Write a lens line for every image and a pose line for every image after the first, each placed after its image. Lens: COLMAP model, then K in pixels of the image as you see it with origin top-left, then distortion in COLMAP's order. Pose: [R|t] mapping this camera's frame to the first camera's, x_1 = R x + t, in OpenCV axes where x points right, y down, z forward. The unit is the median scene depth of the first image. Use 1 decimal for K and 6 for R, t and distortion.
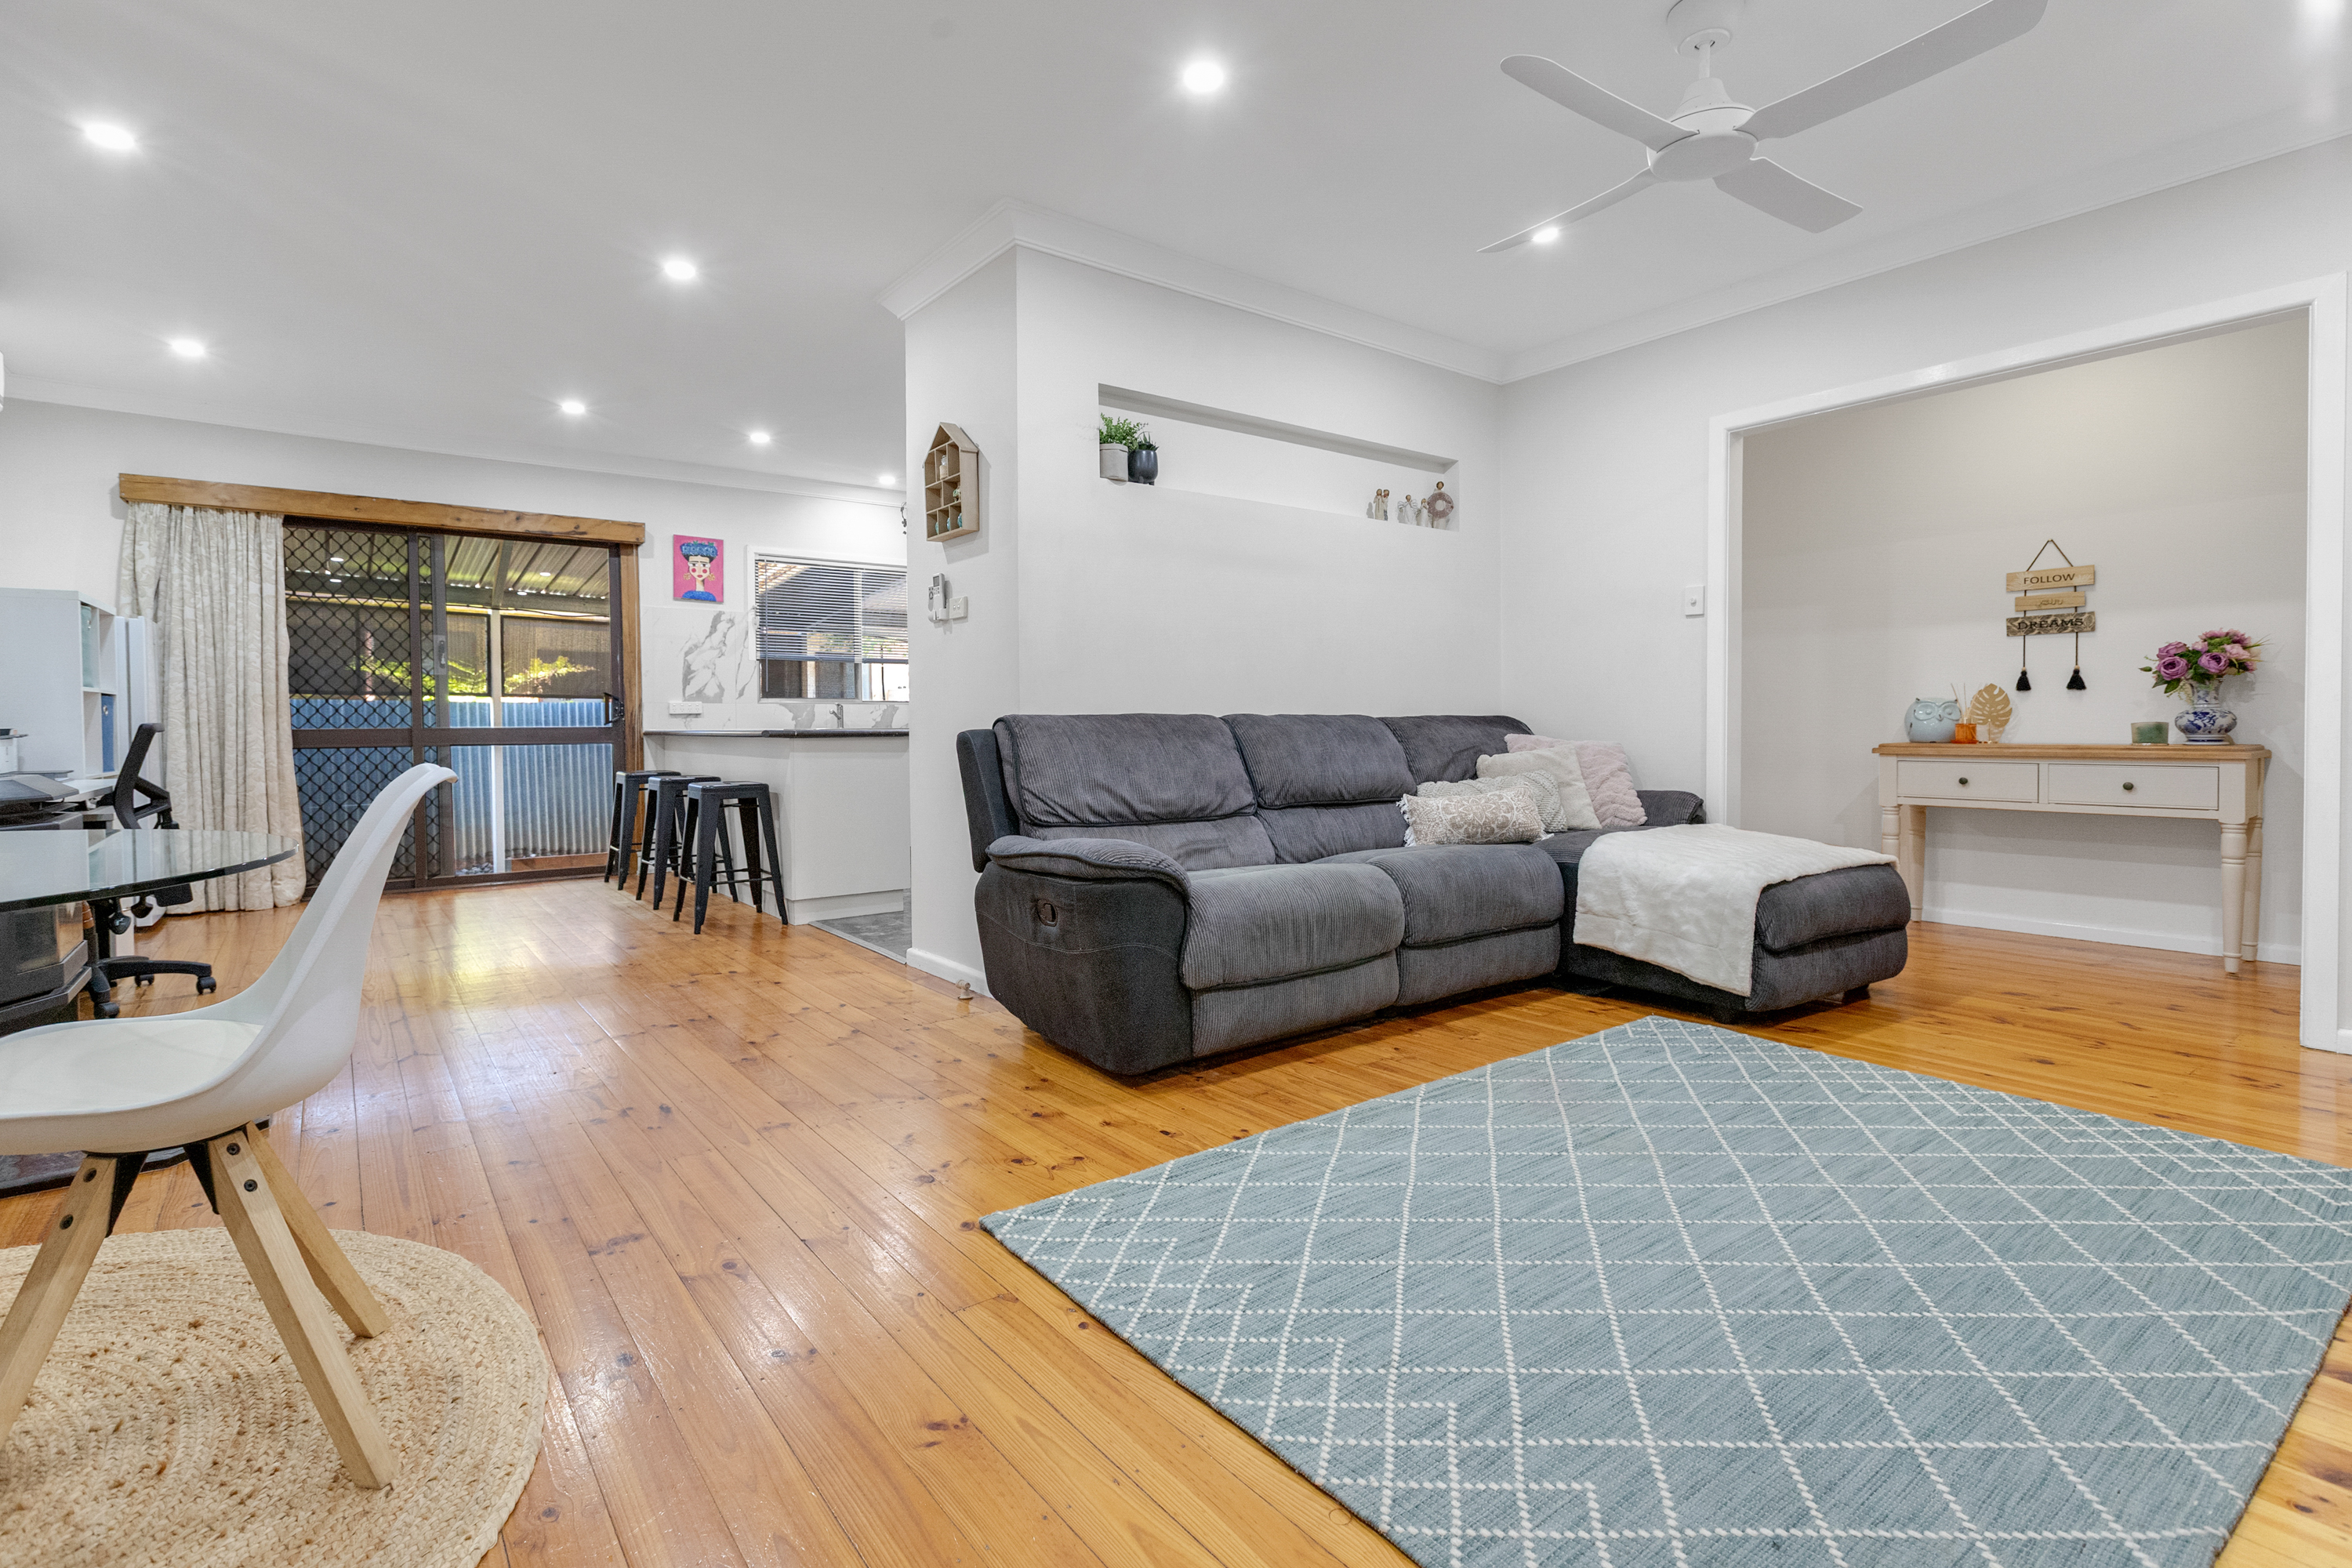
lens RADIAL K [[1069.4, 0, 1174.2], [0, 1069.4, 757.7], [0, 0, 1]] dist [0.001575, 0.000297]
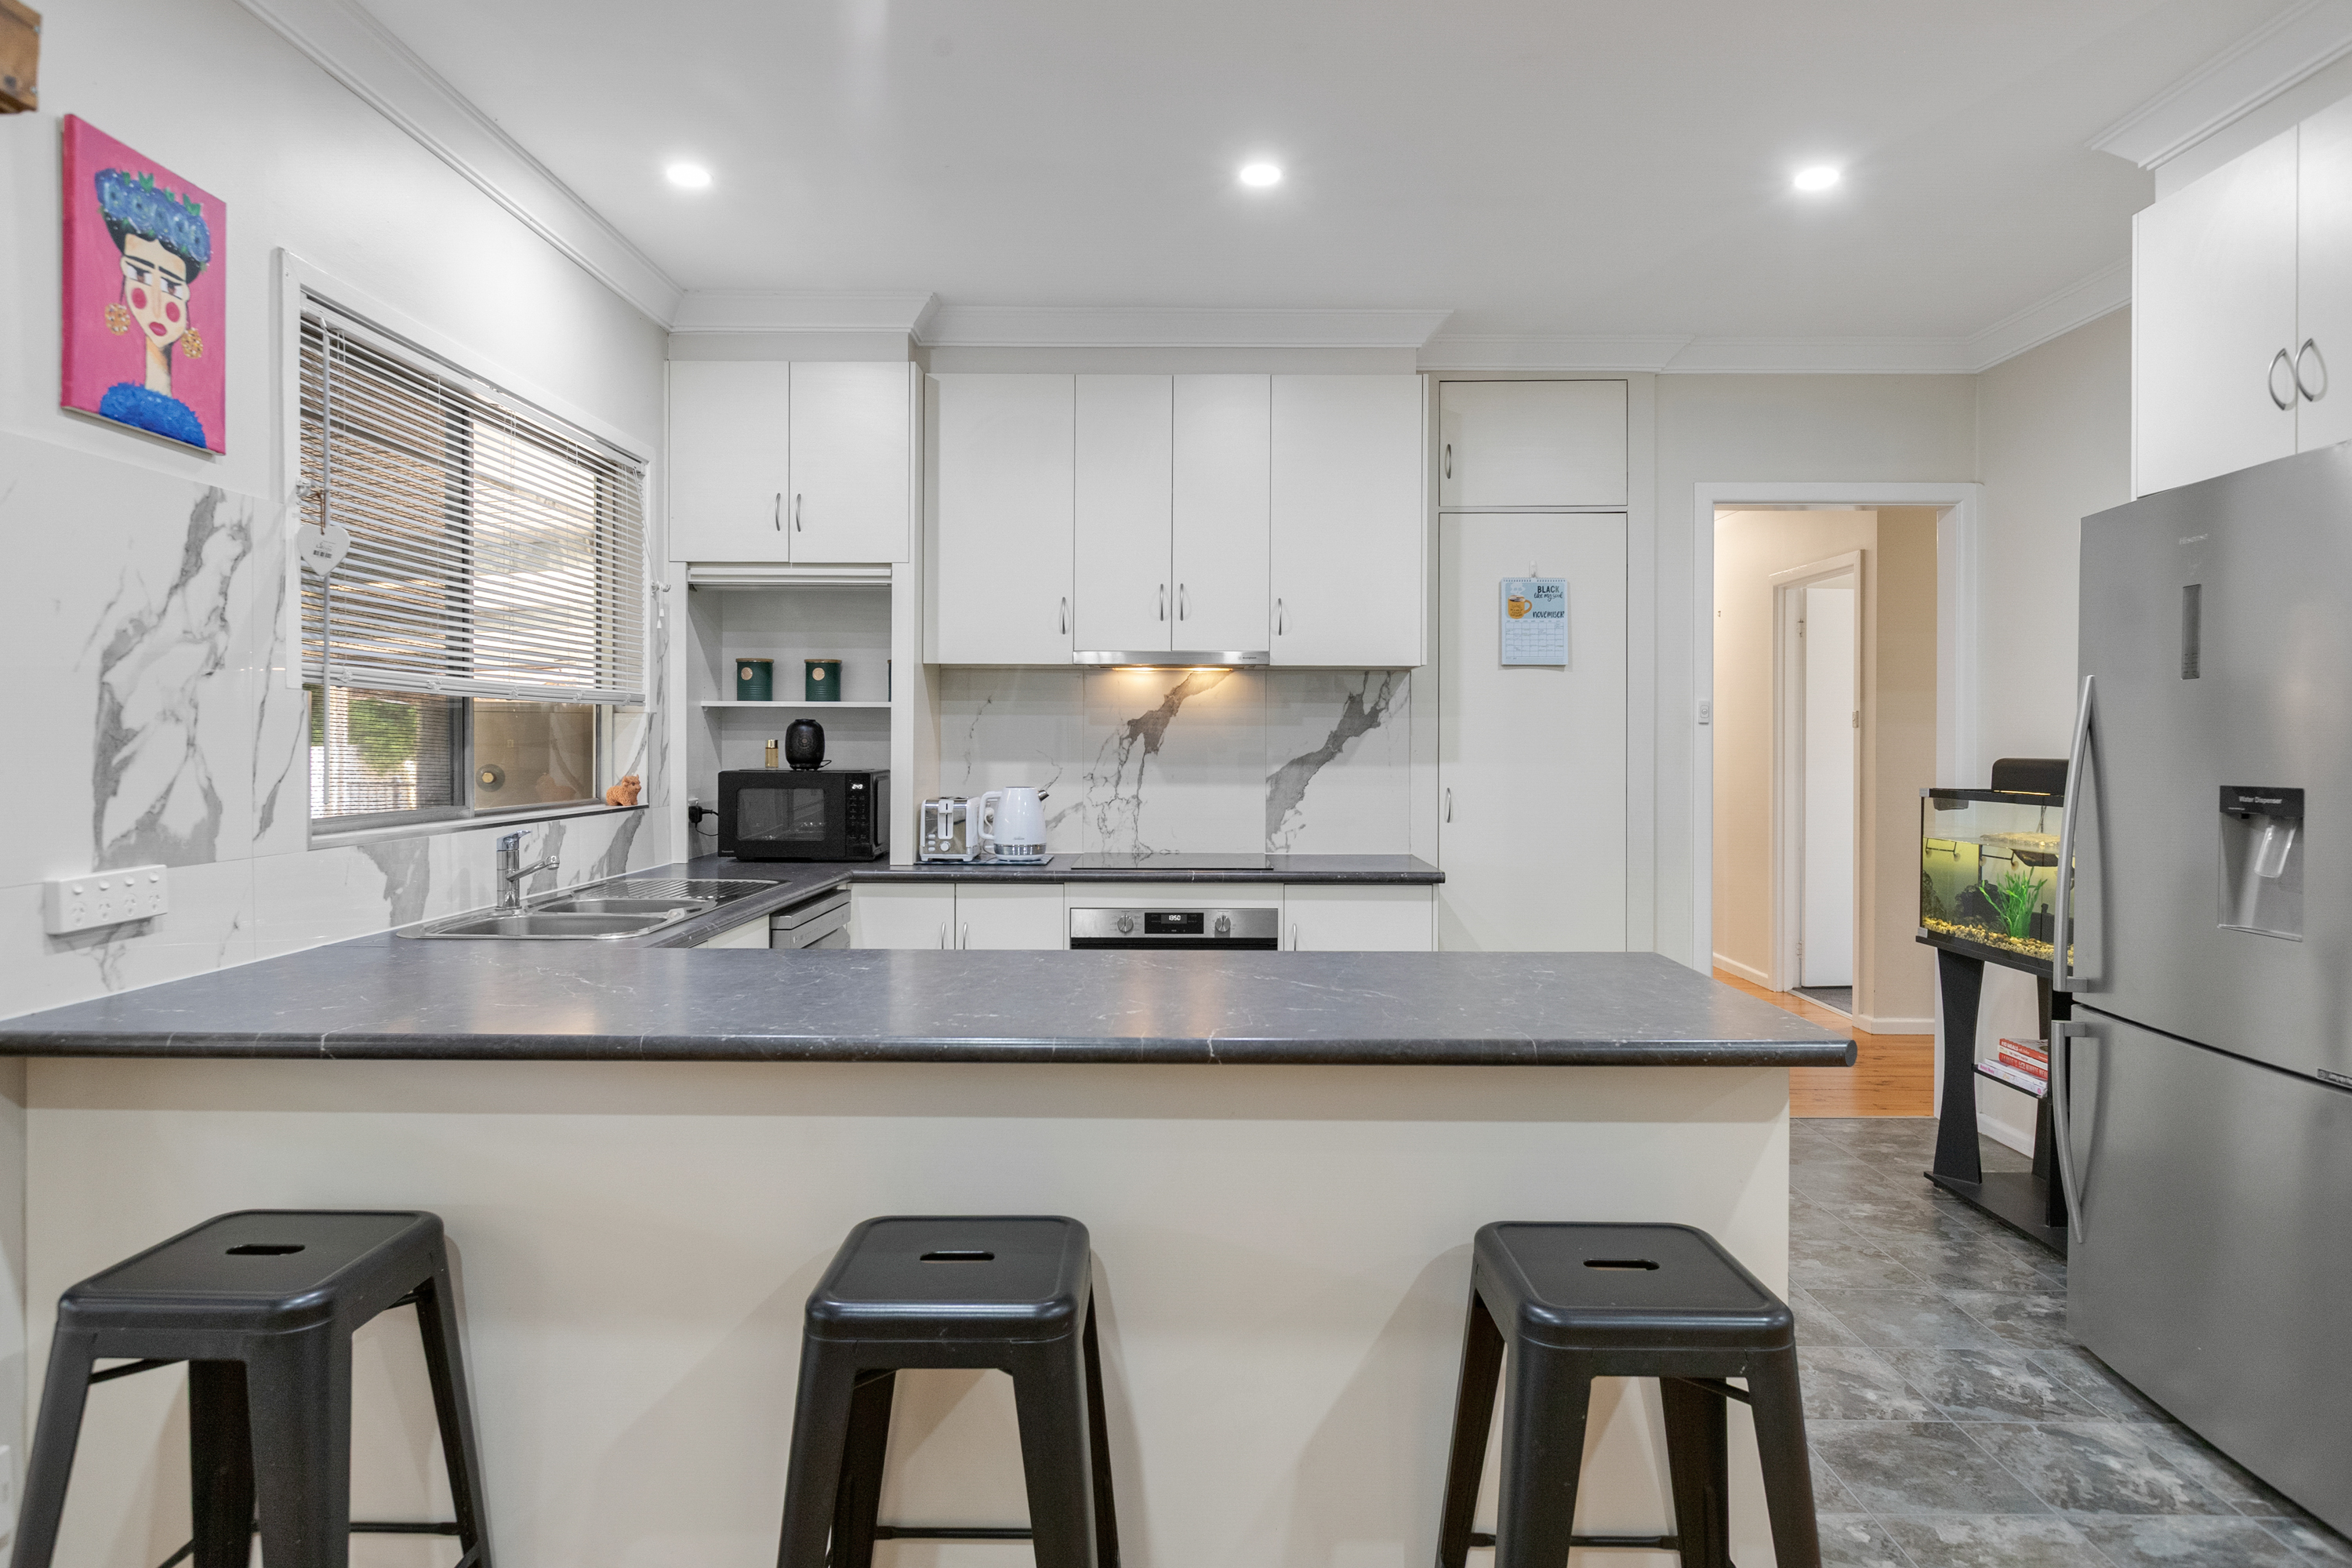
lens RADIAL K [[1359.8, 0, 1171.3], [0, 1359.8, 748.2], [0, 0, 1]] dist [0.005329, 0.002181]
pose [[0.631400, 0.000808, 0.775457, -0.534970], [0.016008, 0.999773, -0.014076, -0.070151], [-0.775292, 0.021301, 0.631243, 0.641104]]
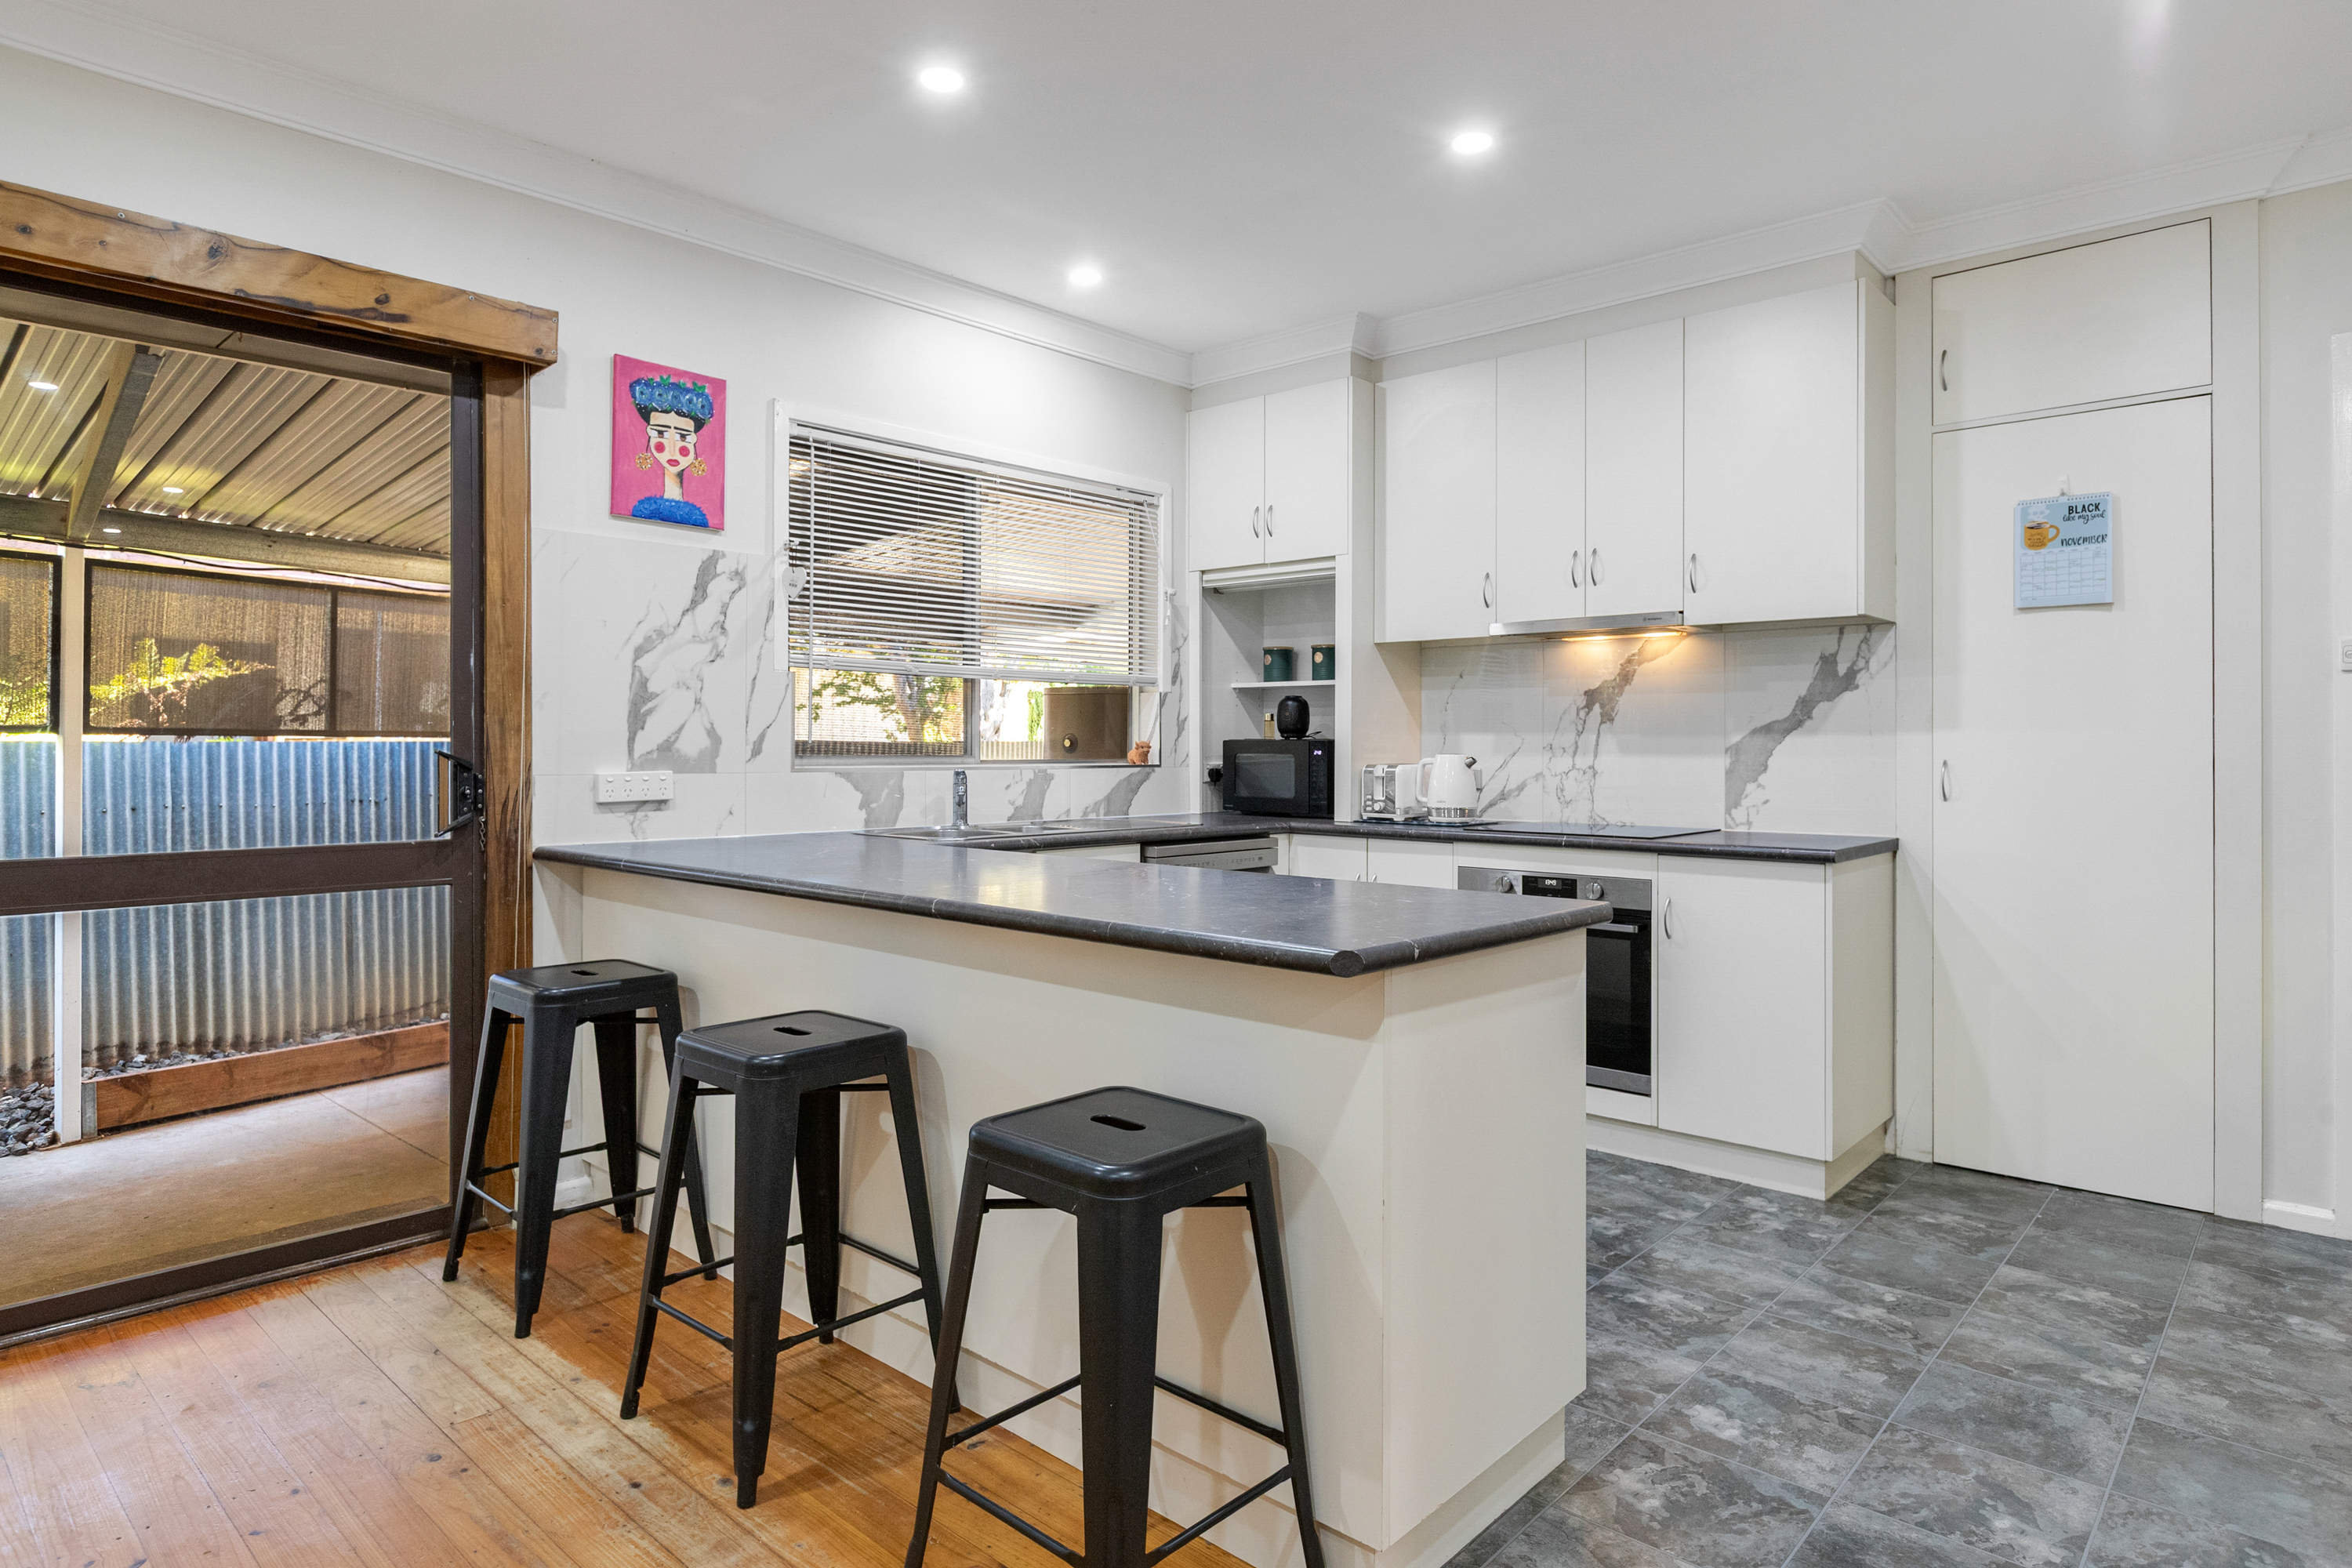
lens RADIAL K [[1319.5, 0, 1184.8], [0, 1319.5, 740.4], [0, 0, 1]] dist [0.000667, -0.000070]
pose [[0.987177, 0.007371, 0.159460, -0.330387], [-0.002260, 0.999479, -0.032212, -0.048296], [-0.159615, 0.031439, 0.986679, 0.476472]]
